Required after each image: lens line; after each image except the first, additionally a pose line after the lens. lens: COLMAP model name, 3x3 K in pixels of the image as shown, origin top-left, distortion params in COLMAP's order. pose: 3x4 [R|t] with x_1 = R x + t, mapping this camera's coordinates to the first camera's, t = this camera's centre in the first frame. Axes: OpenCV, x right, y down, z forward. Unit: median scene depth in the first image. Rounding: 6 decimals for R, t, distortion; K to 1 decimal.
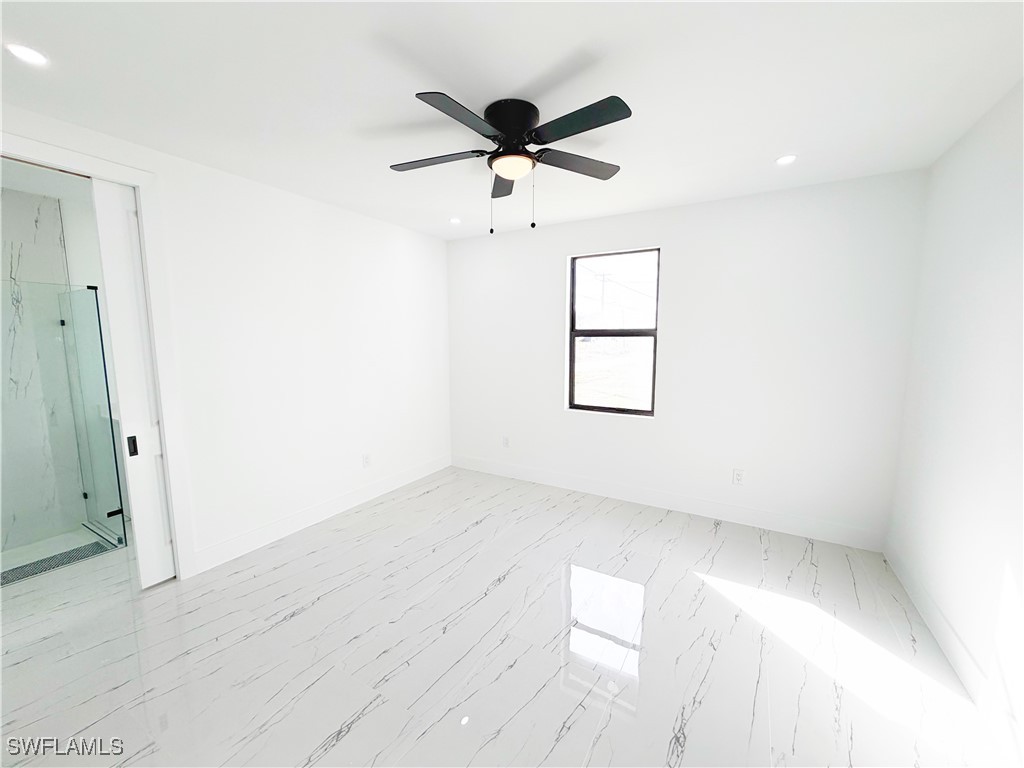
lens RADIAL K [[407.7, 0, 509.3], [0, 407.7, 390.2], [0, 0, 1]] dist [0.001812, -0.000648]
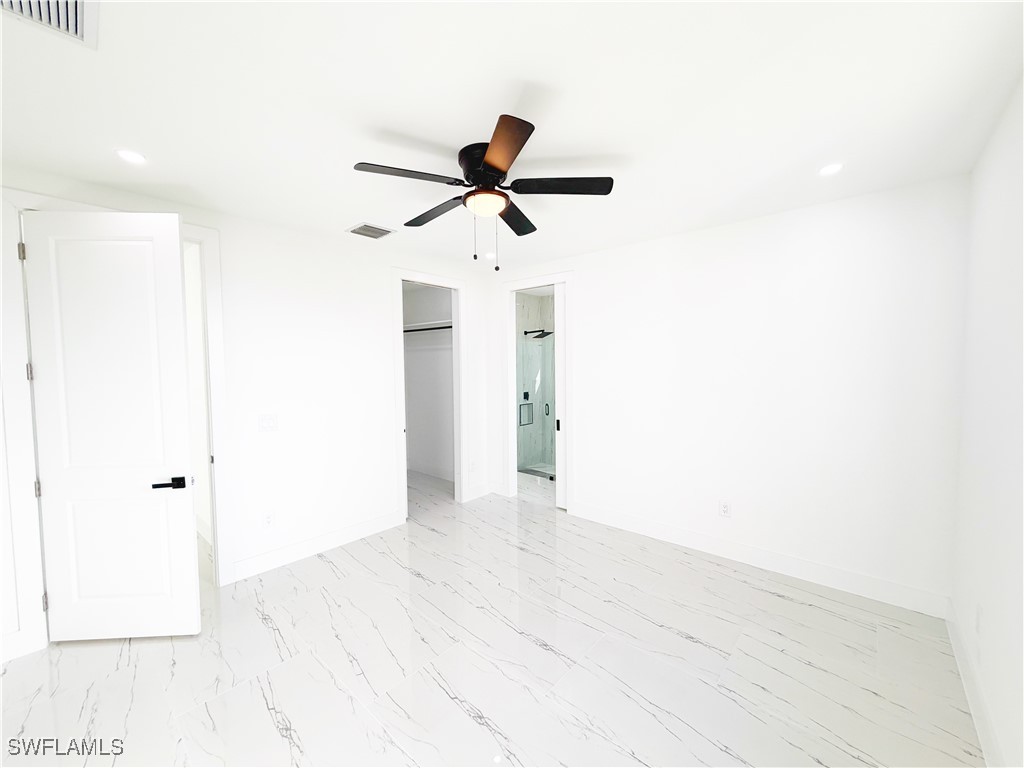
lens RADIAL K [[407.7, 0, 513.0], [0, 407.7, 392.3], [0, 0, 1]] dist [0.001812, -0.000648]
pose [[-0.191421, 0.069645, -0.979034, 0.589405], [-0.115139, 0.988999, 0.092865, -0.102981], [0.974731, 0.130501, -0.181296, 0.751234]]
